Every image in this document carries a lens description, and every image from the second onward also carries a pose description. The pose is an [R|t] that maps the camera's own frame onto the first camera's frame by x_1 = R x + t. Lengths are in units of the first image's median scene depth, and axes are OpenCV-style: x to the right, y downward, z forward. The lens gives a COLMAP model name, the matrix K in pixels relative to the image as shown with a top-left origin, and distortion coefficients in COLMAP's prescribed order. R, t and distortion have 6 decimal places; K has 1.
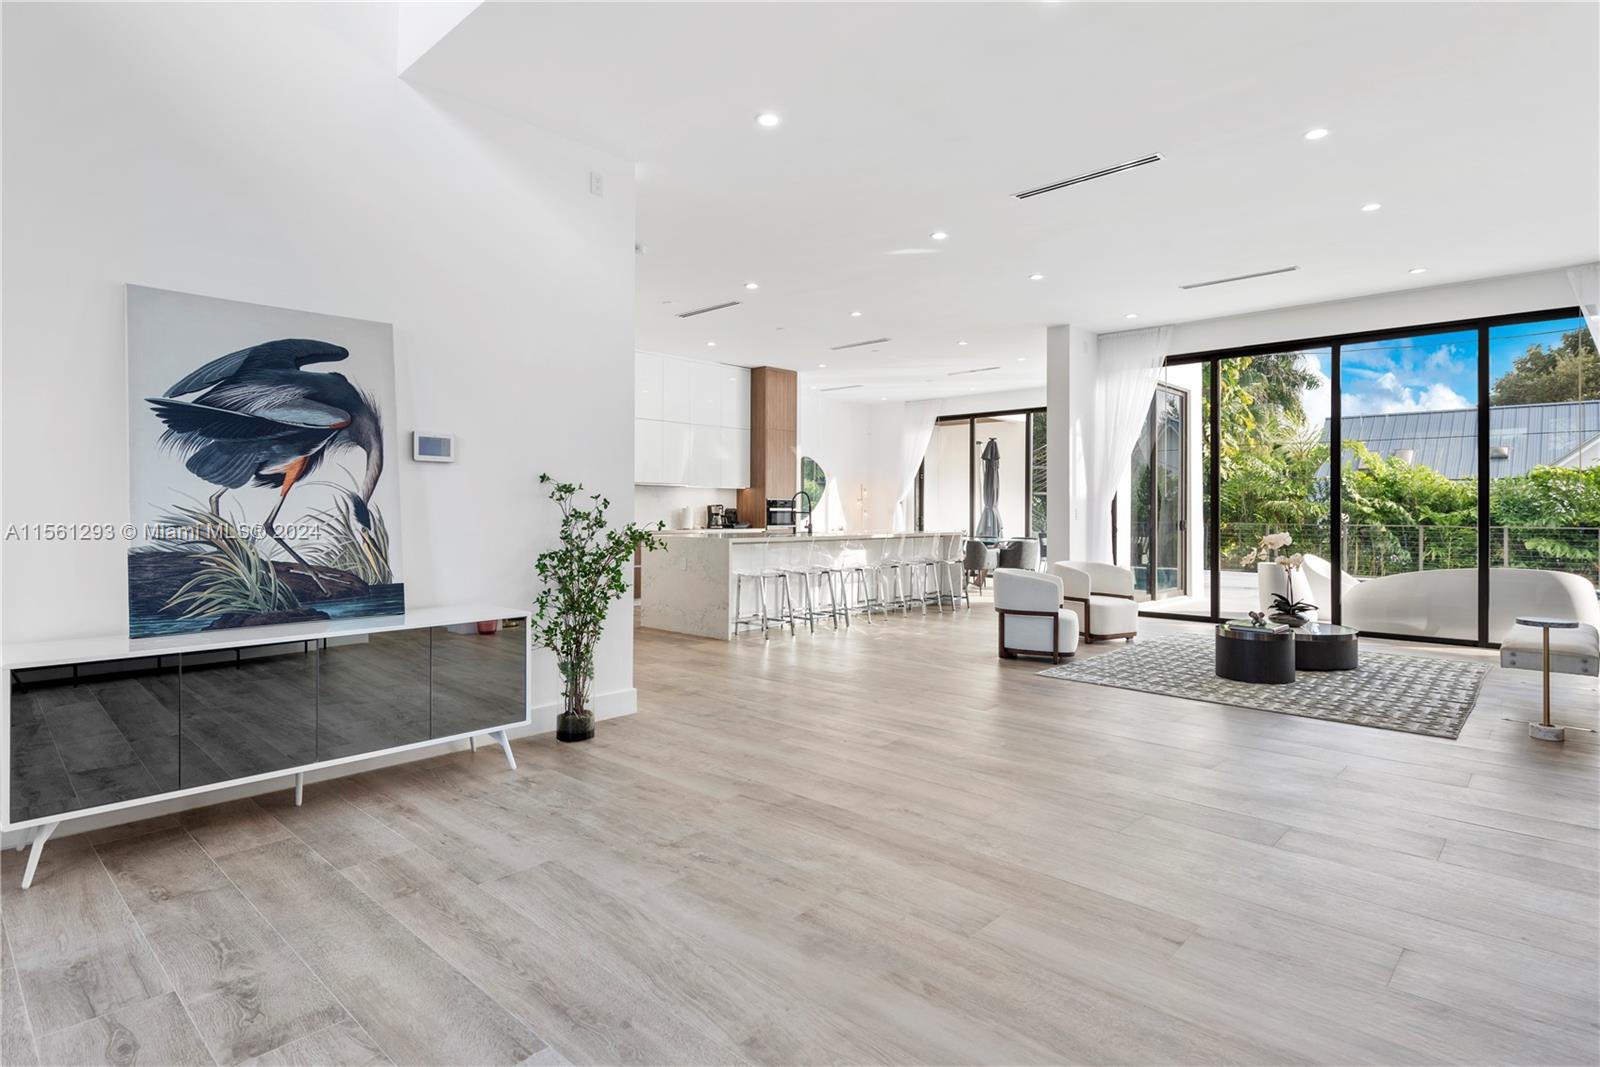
lens RADIAL K [[836.1, 0, 787.9], [0, 836.1, 508.1], [0, 0, 1]] dist [0.013169, -0.000992]
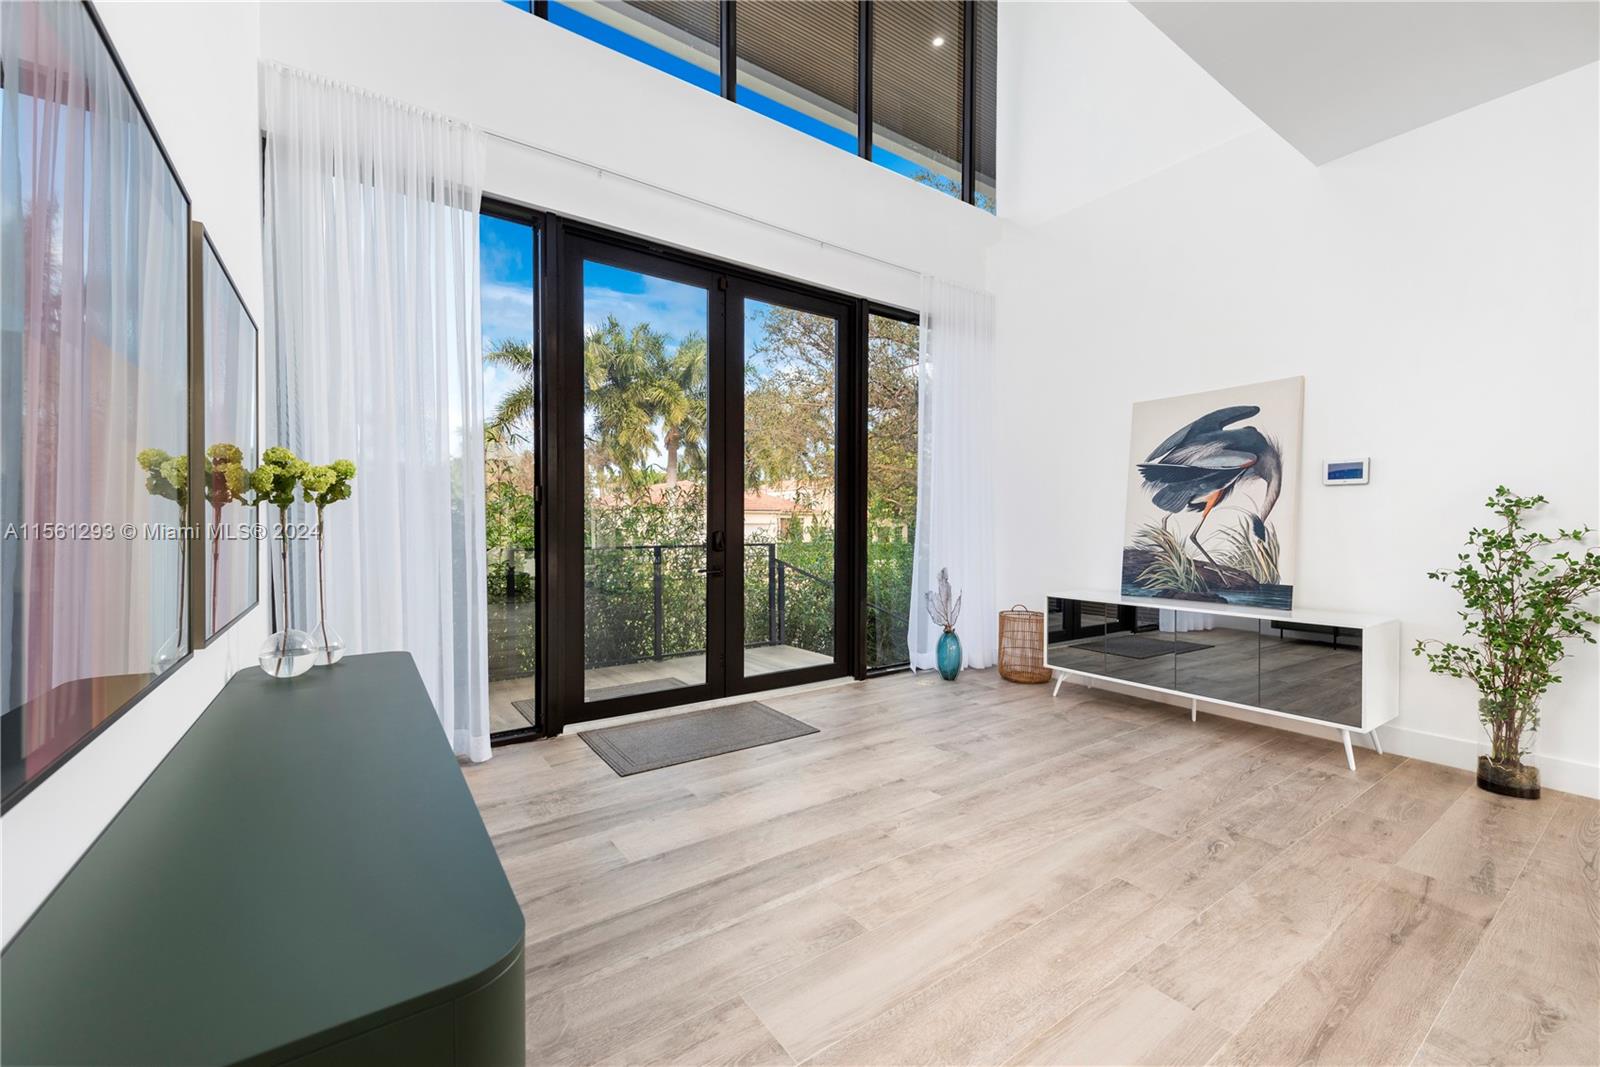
lens RADIAL K [[633.0, 0, 800.0], [0, 633.0, 533.5], [0, 0, 1]] dist [0.015132, -0.004960]
pose [[-0.199208, 0.011276, -0.979892, 0.645036], [-0.001233, 0.999930, 0.011757, 0.002235], [0.979956, 0.003550, -0.199180, 0.503410]]
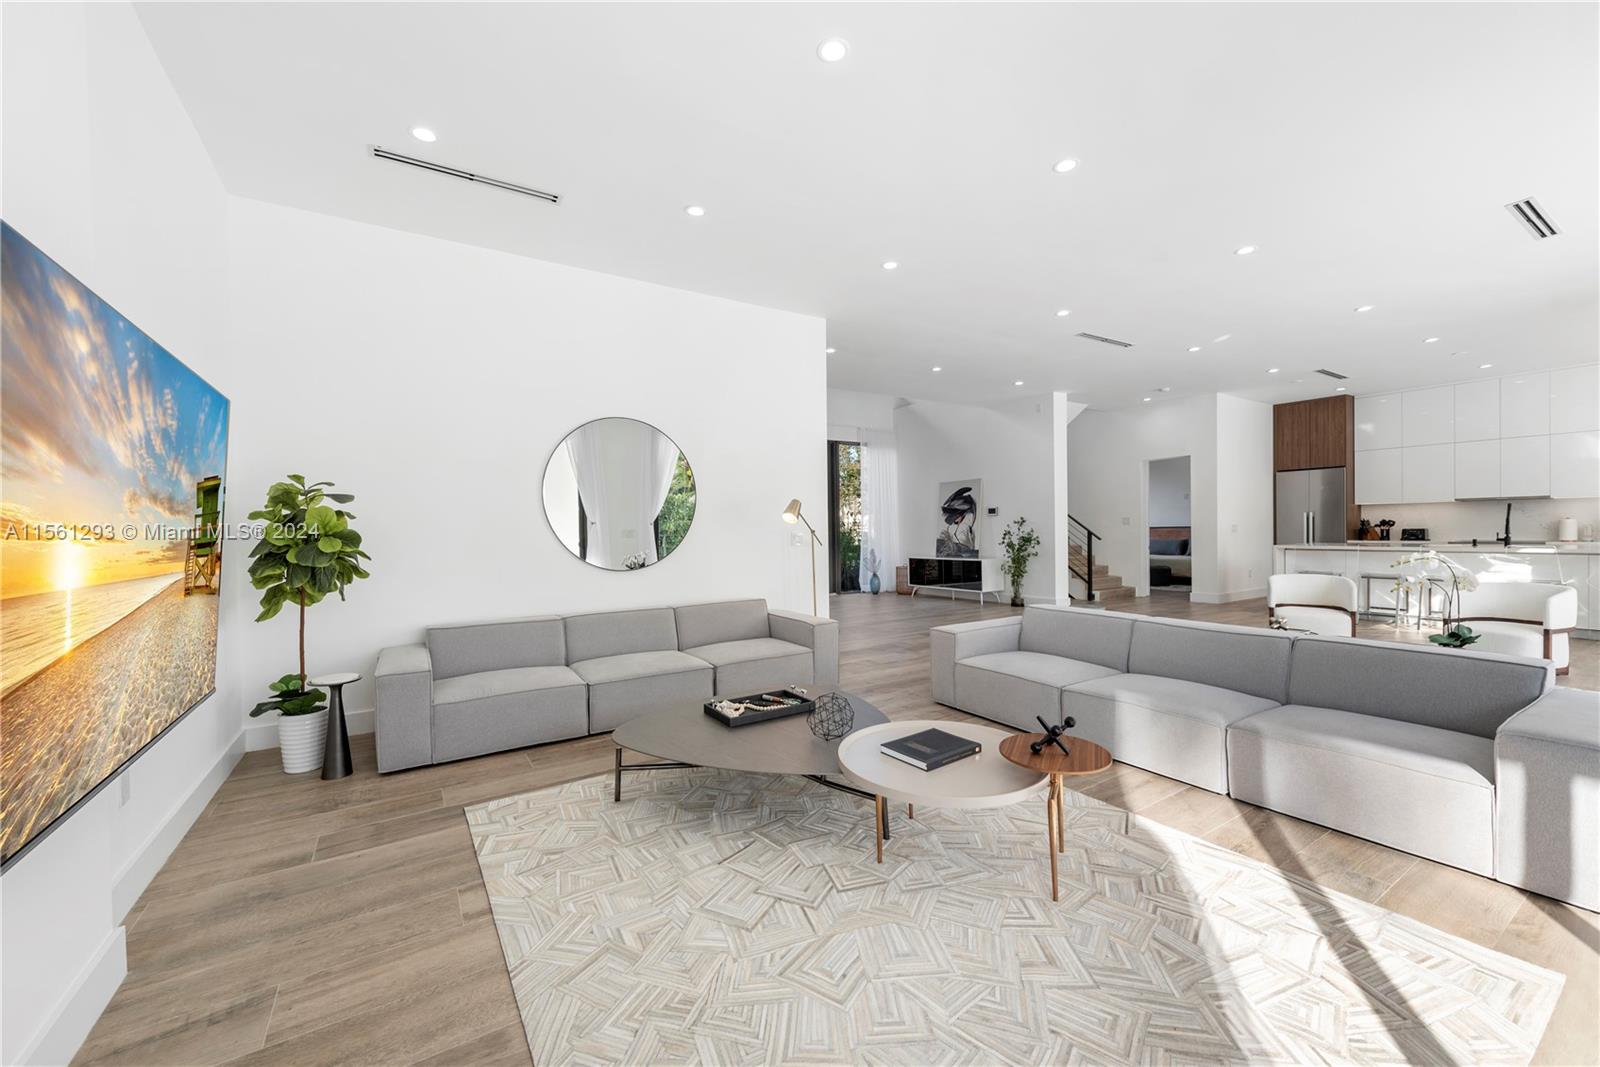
lens RADIAL K [[633.0, 0, 800.0], [0, 633.0, 533.5], [0, 0, 1]] dist [0.015132, -0.004960]
pose [[-0.226727, 0.004336, -0.973949, 2.573665], [0.013845, 0.999903, 0.001228, 0.004748], [0.973860, -0.013206, -0.226765, 0.924648]]
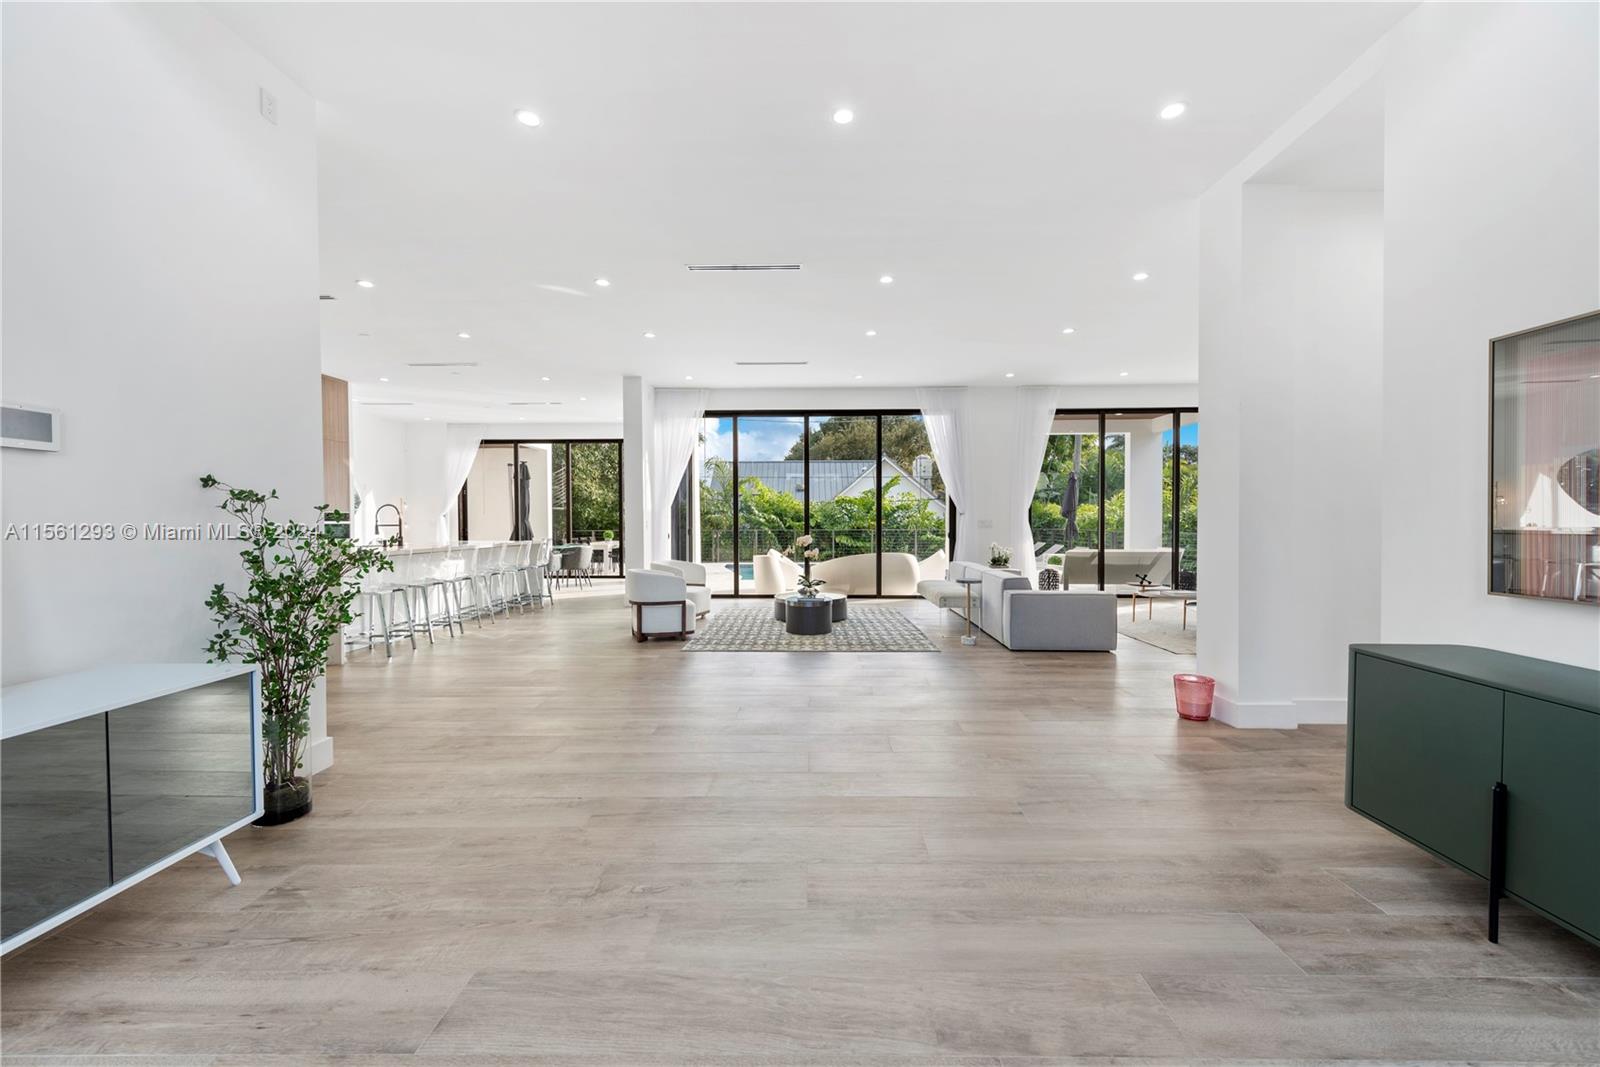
lens RADIAL K [[633.0, 0, 800.0], [0, 633.0, 533.5], [0, 0, 1]] dist [0.015132, -0.004960]
pose [[0.733166, -0.018844, 0.679789, -0.362685], [0.004404, 0.999727, 0.022963, -0.000896], [-0.680035, -0.013842, 0.733049, 0.288484]]
